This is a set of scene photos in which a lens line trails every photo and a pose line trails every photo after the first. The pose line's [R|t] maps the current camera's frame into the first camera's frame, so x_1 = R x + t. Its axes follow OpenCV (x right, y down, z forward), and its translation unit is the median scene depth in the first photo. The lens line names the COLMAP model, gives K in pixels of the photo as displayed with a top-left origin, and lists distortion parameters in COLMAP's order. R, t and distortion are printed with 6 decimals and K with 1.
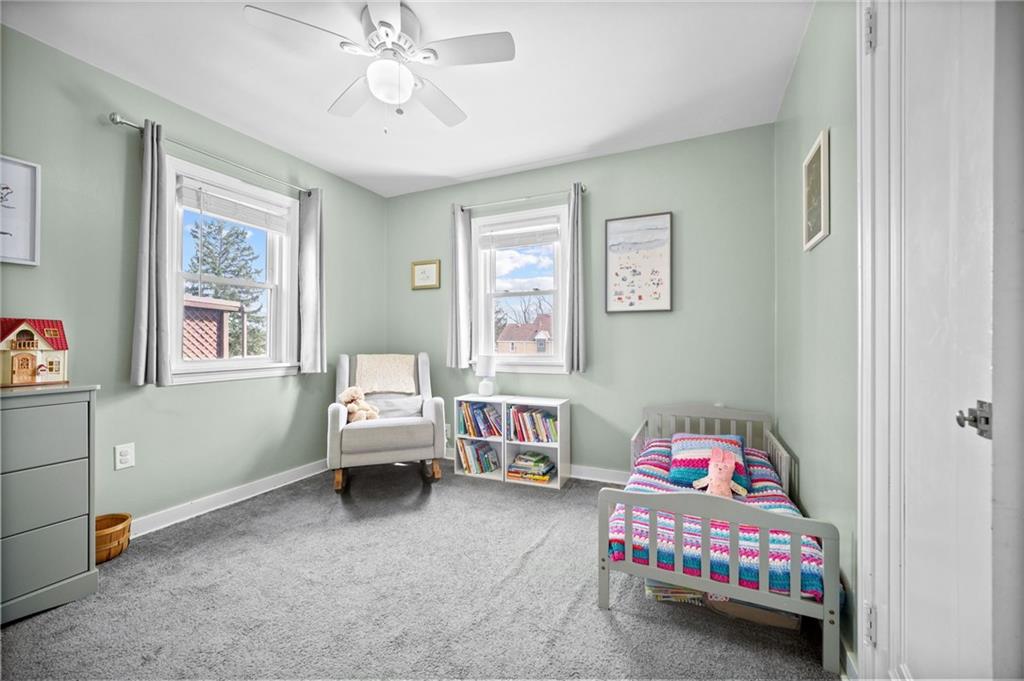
lens RADIAL K [[407.2, 0, 507.5], [0, 407.2, 335.4], [0, 0, 1]] dist [-0.005500, 0.000724]
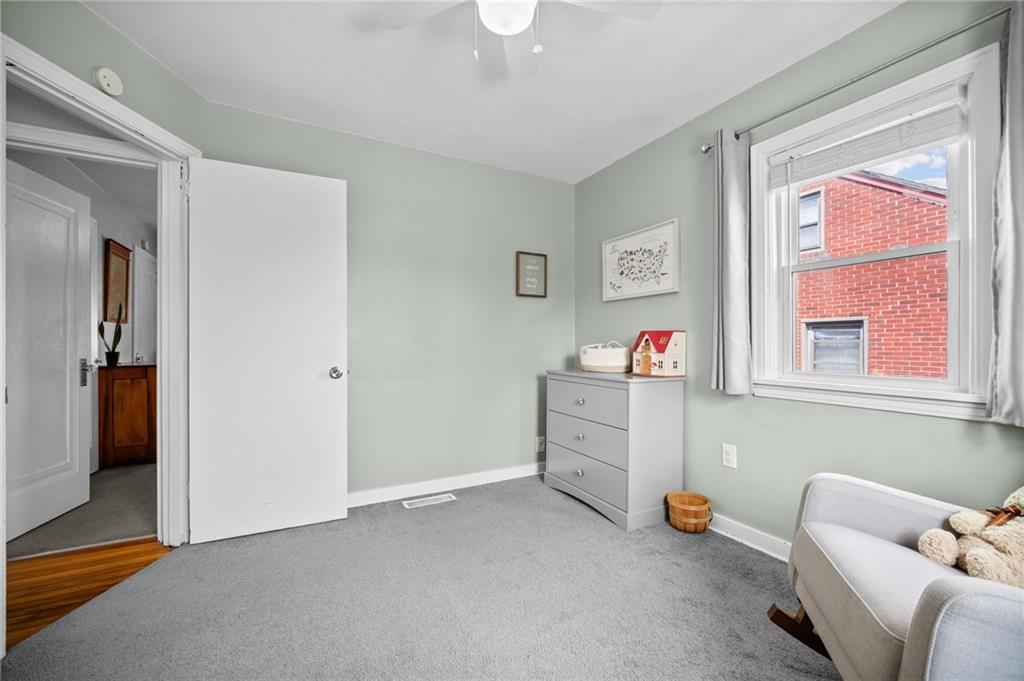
lens RADIAL K [[413.1, 0, 510.7], [0, 413.1, 343.0], [0, 0, 1]] dist [-0.001012, -0.000227]
pose [[-0.600562, -0.002067, -0.799575, 0.187240], [0.004585, 0.999971, -0.006029, 0.005683], [0.799565, -0.007287, -0.600536, 0.867793]]
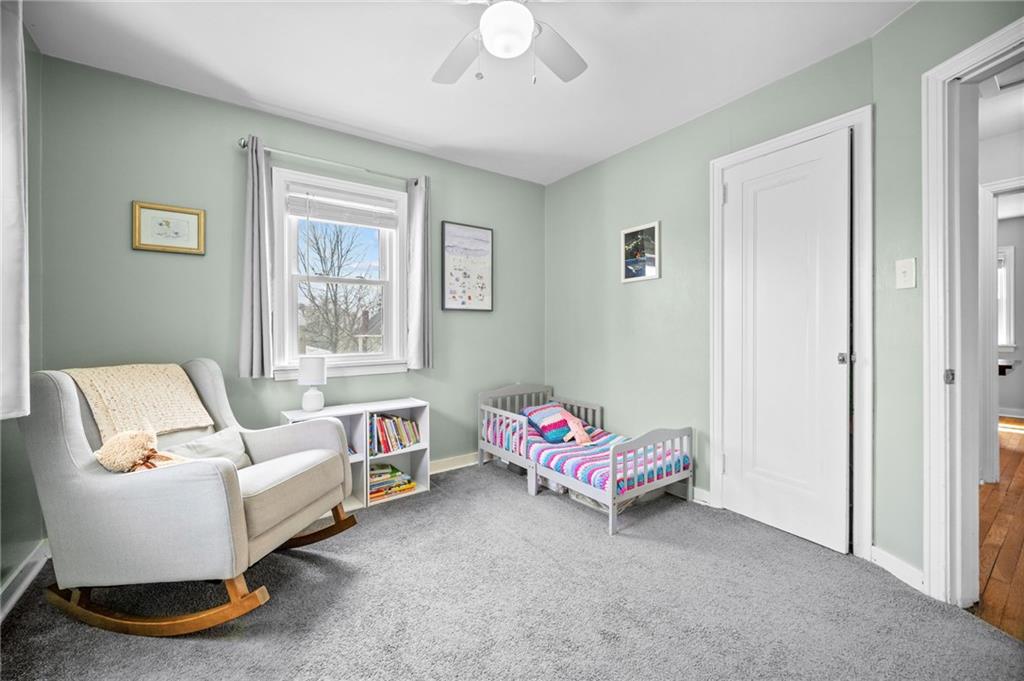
lens RADIAL K [[407.2, 0, 507.5], [0, 407.2, 335.4], [0, 0, 1]] dist [-0.005500, 0.000724]
pose [[0.497934, -0.005271, 0.867199, -0.600251], [-0.000888, 0.999978, 0.006587, 0.003342], [-0.867215, -0.004050, 0.497918, 0.349023]]
